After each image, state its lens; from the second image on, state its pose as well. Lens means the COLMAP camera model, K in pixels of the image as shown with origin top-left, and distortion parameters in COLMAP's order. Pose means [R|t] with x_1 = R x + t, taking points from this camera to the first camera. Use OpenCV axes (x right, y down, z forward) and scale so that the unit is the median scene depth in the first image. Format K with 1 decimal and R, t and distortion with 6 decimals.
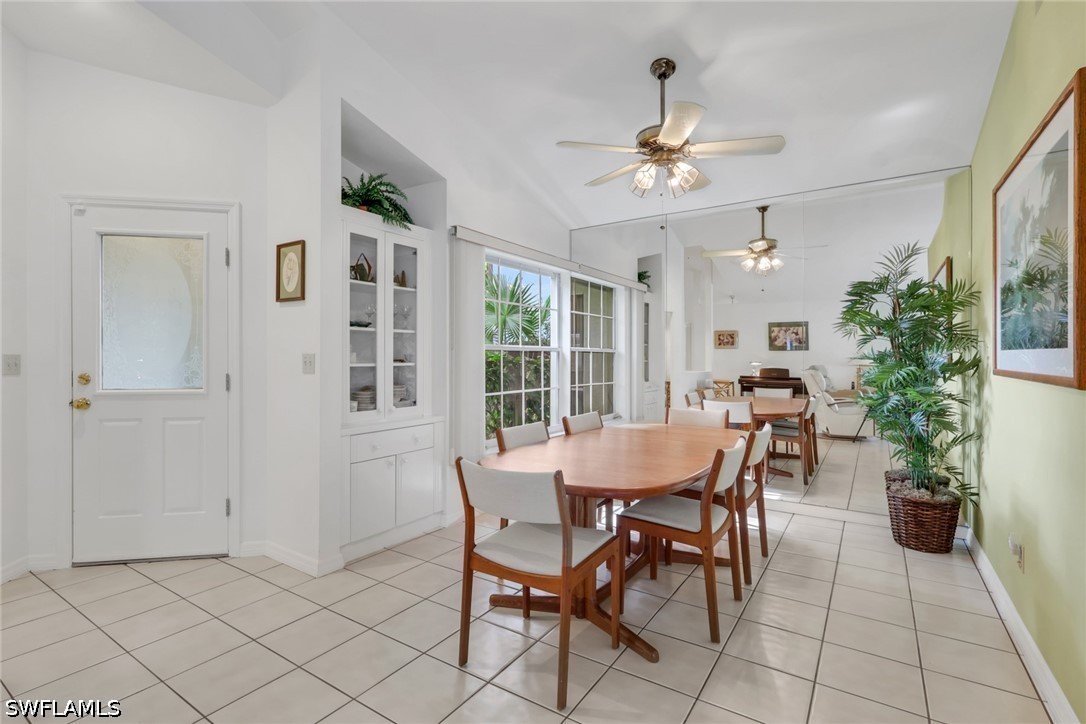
lens RADIAL K [[506.9, 0, 542.6], [0, 506.9, 363.7], [0, 0, 1]] dist [-0.000126, 0.000123]
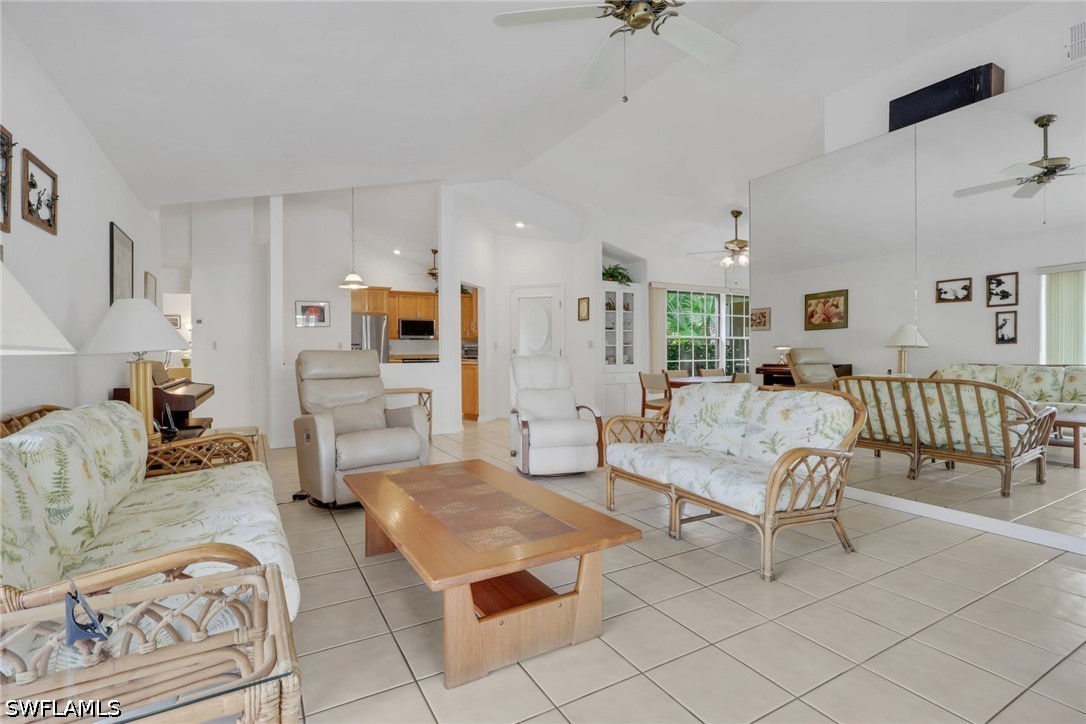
lens RADIAL K [[506.9, 0, 541.2], [0, 506.9, 357.8], [0, 0, 1]] dist [-0.000126, 0.000123]
pose [[0.891390, -0.000244, -0.453237, 0.423365], [0.001932, 0.999993, 0.003262, 0.050541], [0.453233, -0.003783, 0.891384, -1.237846]]
